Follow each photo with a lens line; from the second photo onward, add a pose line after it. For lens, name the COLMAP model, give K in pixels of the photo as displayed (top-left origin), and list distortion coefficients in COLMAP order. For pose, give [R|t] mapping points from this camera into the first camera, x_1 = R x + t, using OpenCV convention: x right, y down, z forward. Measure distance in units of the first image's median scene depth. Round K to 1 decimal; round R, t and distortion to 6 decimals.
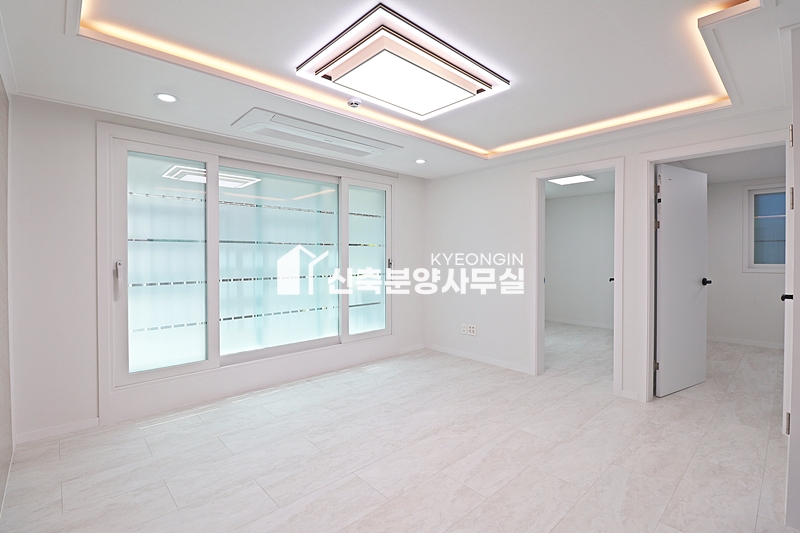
lens RADIAL K [[369.8, 0, 399.6], [0, 369.8, 264.6], [0, 0, 1]] dist [-0.005068, -0.009808]
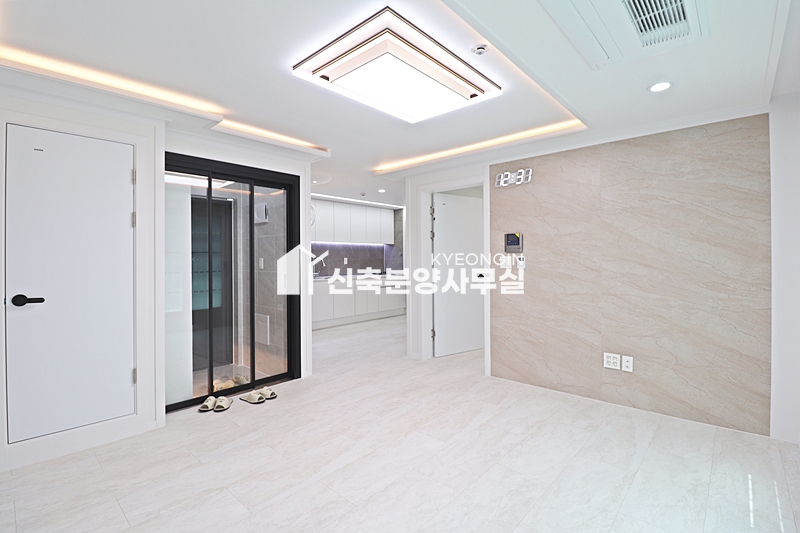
lens RADIAL K [[369.8, 0, 398.7], [0, 369.8, 262.0], [0, 0, 1]] dist [-0.005068, -0.009808]
pose [[-0.996770, 0.007898, -0.079922, 0.087133], [0.005420, 0.999499, 0.031167, -0.031183], [0.080128, 0.030633, -0.996314, 1.506260]]
